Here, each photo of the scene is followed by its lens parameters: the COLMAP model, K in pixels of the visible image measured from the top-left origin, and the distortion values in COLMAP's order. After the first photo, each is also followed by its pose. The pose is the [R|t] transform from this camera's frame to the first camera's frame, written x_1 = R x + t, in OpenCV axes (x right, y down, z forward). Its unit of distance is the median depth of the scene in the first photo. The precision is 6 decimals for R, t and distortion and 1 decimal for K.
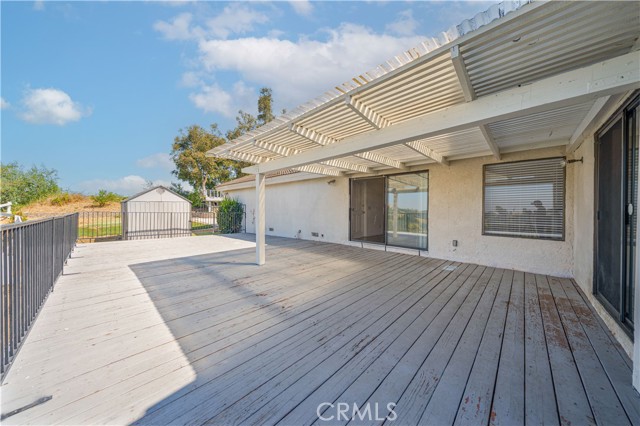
lens RADIAL K [[220.2, 0, 321.3], [0, 220.2, 211.1], [0, 0, 1]] dist [-0.000412, -0.000027]
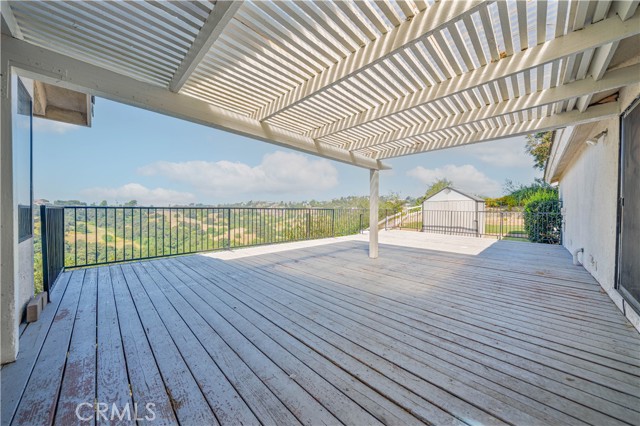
lens RADIAL K [[220.2, 0, 320.8], [0, 220.2, 214.0], [0, 0, 1]] dist [-0.000412, -0.000027]
pose [[-0.034485, 0.018633, -0.999232, 1.274018], [-0.018952, 0.999634, 0.019294, 0.037063], [0.999226, 0.019602, -0.034119, 1.308838]]
